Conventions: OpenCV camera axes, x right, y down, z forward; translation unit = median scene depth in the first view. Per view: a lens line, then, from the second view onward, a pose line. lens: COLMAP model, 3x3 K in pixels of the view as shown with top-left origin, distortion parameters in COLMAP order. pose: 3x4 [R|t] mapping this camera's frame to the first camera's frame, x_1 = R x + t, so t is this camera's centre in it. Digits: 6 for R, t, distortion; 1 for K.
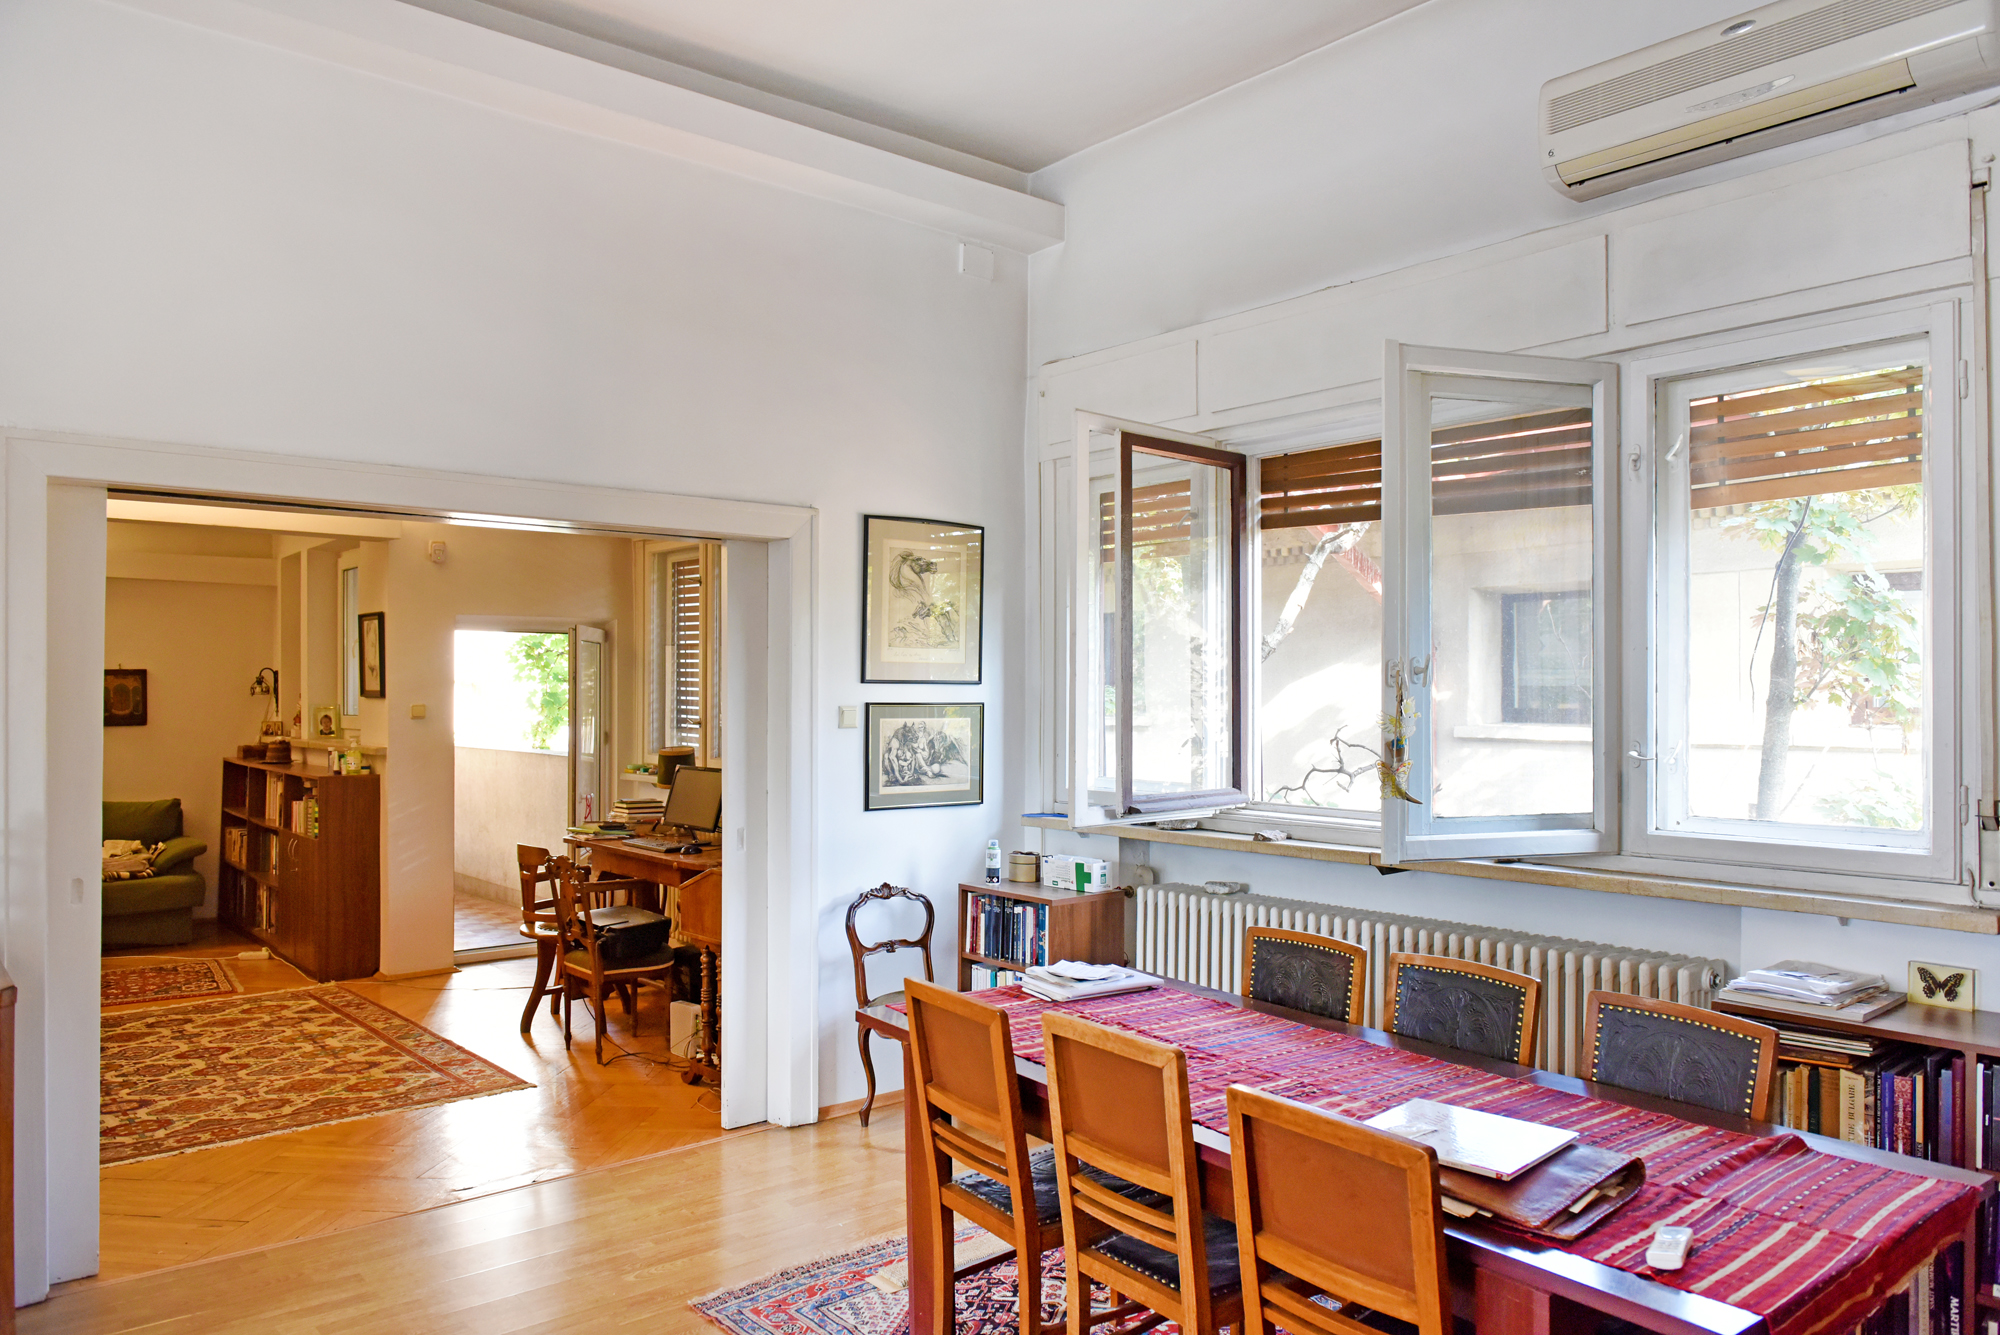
lens RADIAL K [[1374.1, 0, 990.3], [0, 1374.1, 693.7], [0, 0, 1]] dist [-0.000298, -0.003218]
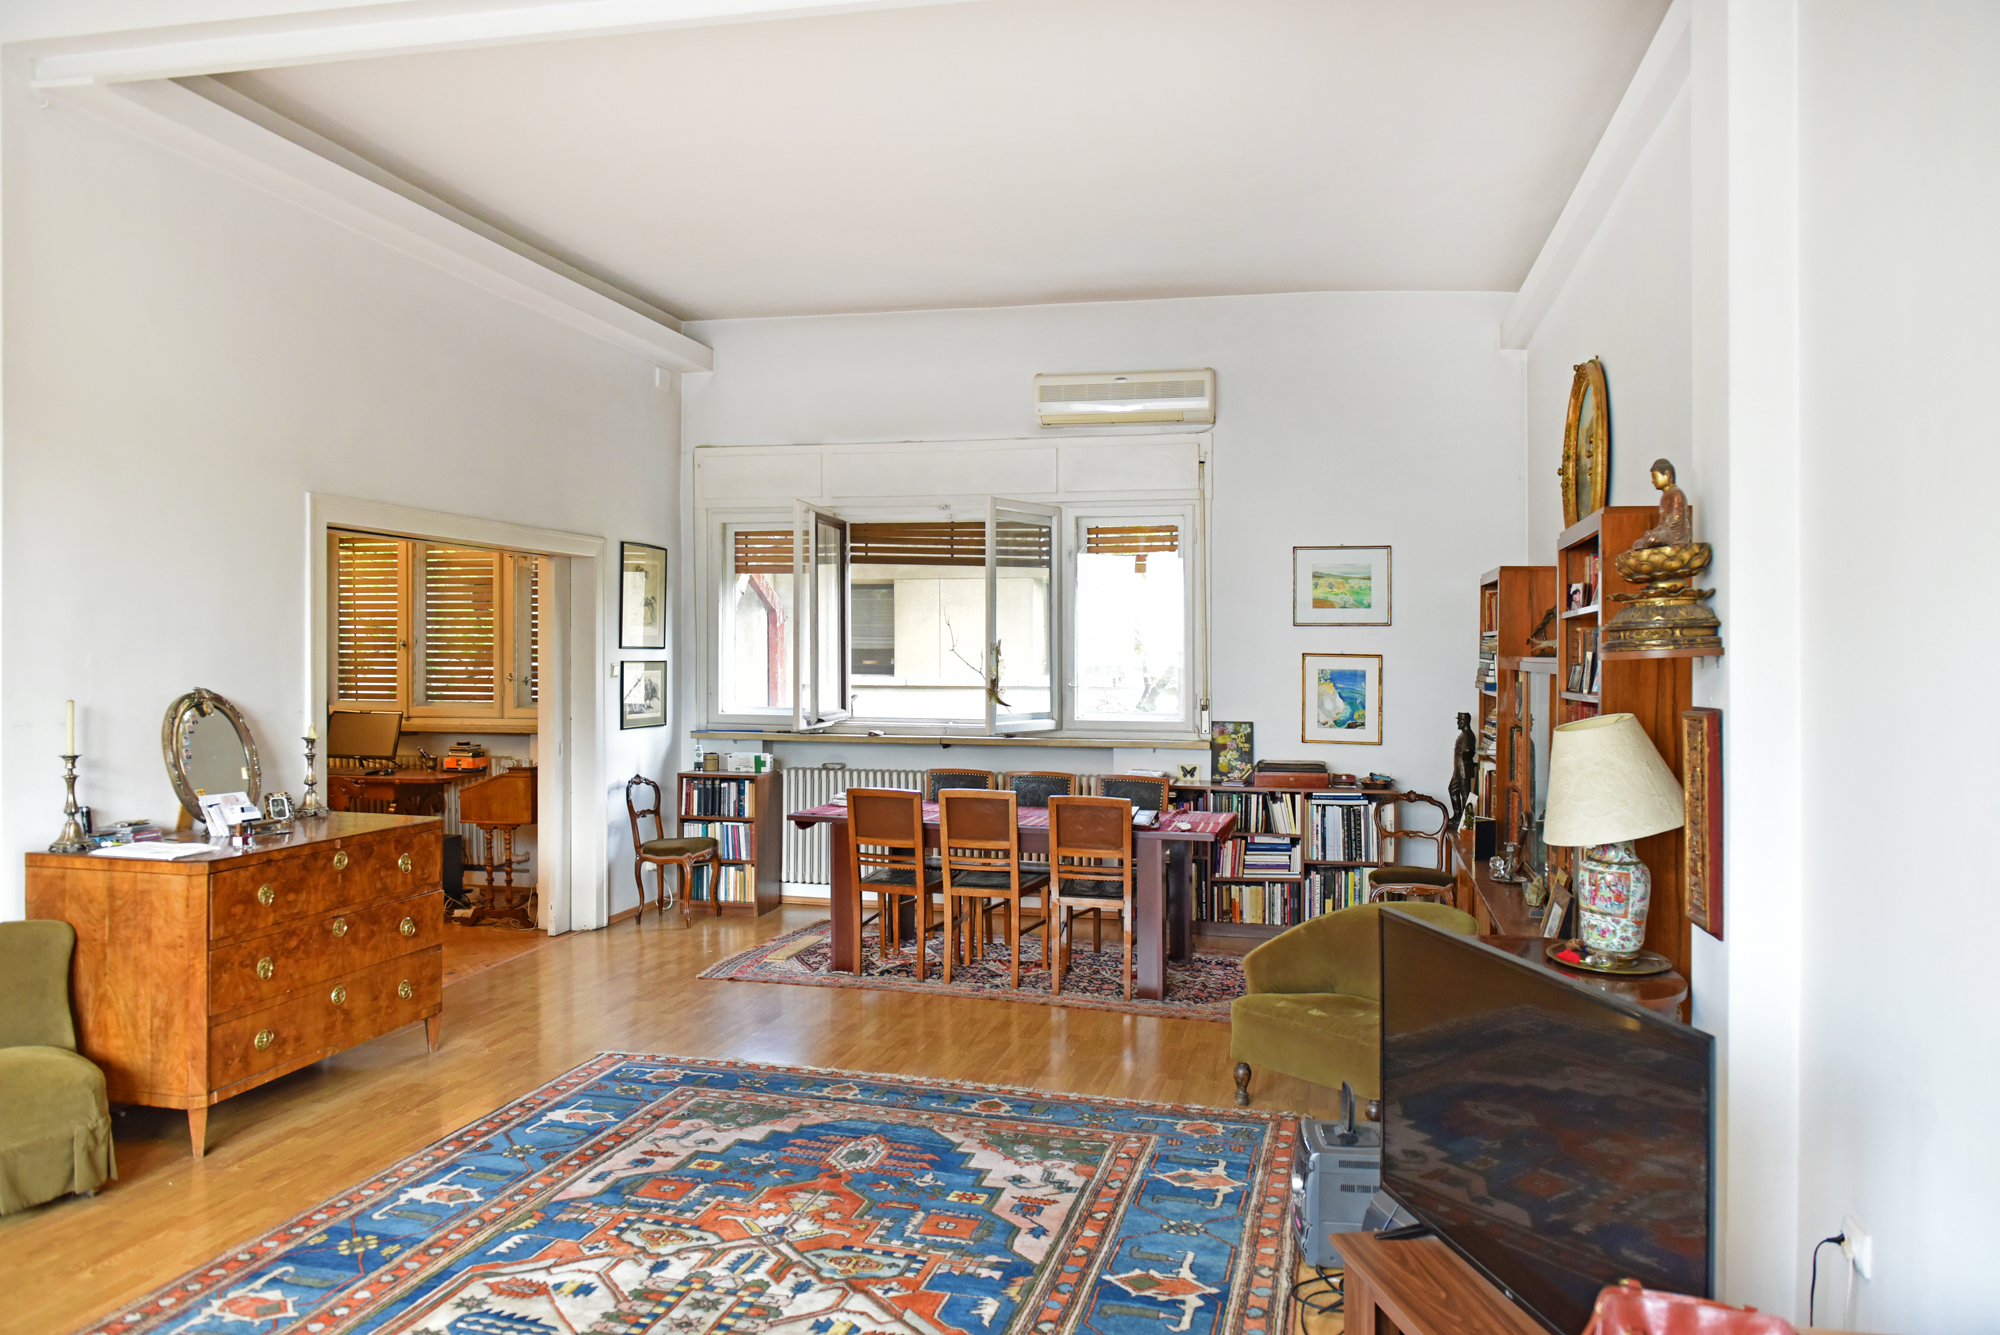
lens RADIAL K [[1482.5, 0, 947.3], [0, 1482.5, 661.7], [0, 0, 1]] dist [-0.008197, -0.005476]
pose [[0.814217, 0.000412, 0.580560, -0.677221], [-0.005684, 0.999957, 0.007261, -0.006615], [-0.580533, -0.009211, 0.814185, -0.524696]]
